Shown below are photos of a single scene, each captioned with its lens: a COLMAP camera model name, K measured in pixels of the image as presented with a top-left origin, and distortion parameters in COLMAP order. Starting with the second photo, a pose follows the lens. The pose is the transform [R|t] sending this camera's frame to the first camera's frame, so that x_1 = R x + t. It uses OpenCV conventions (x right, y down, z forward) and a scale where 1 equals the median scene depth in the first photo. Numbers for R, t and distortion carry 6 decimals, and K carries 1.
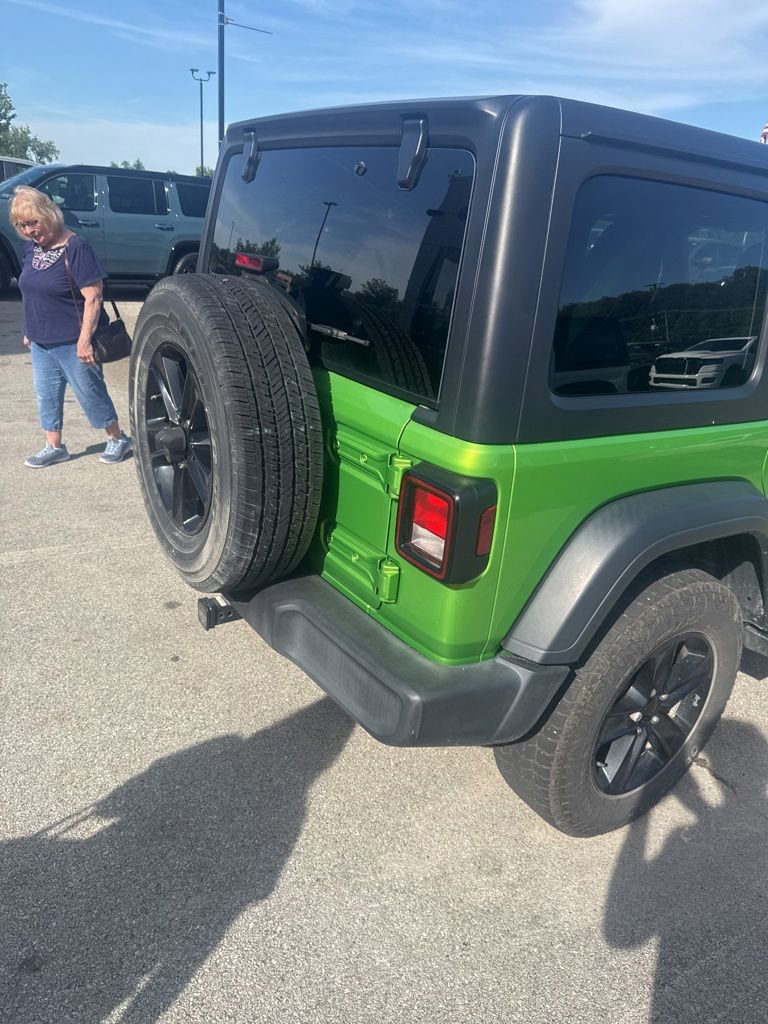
lens RADIAL K [[747.7, 0, 380.9], [0, 747.7, 508.8], [0, 0, 1]] dist [0.000057, -0.013604]
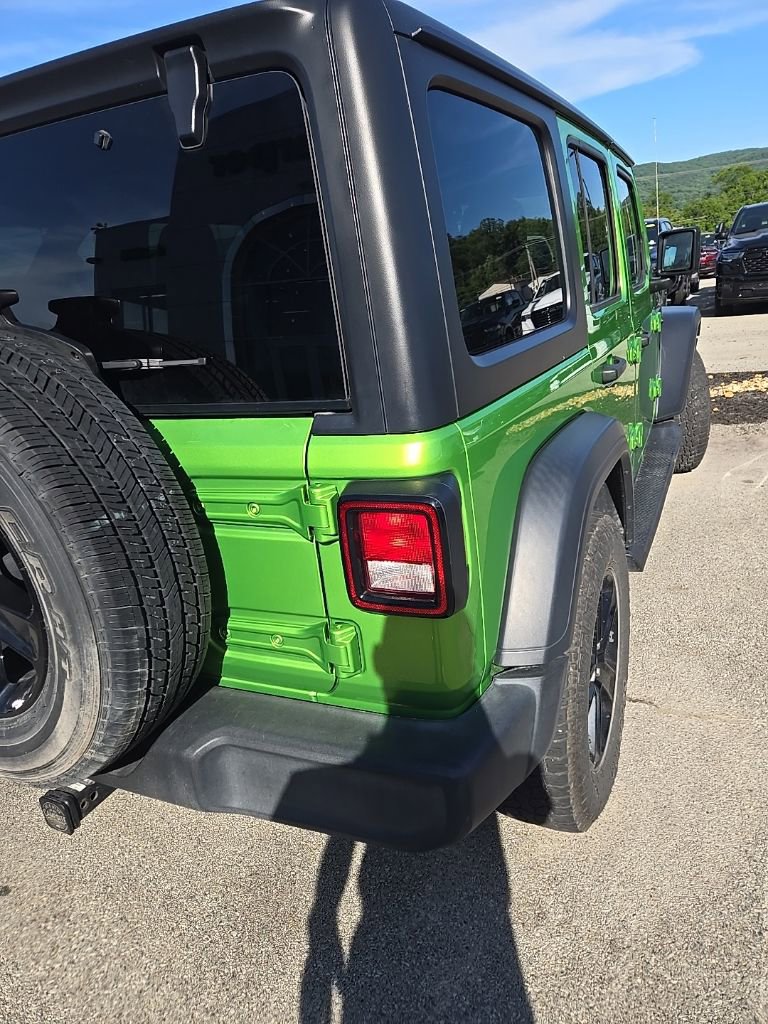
lens RADIAL K [[698.2, 0, 387.0], [0, 698.2, 503.6], [0, 0, 1]] dist [0.015244, -0.011894]
pose [[0.843166, -0.329943, 0.424511, -0.202161], [0.356426, 0.934148, 0.018112, -0.038040], [-0.402532, 0.136035, 0.905242, 0.320072]]
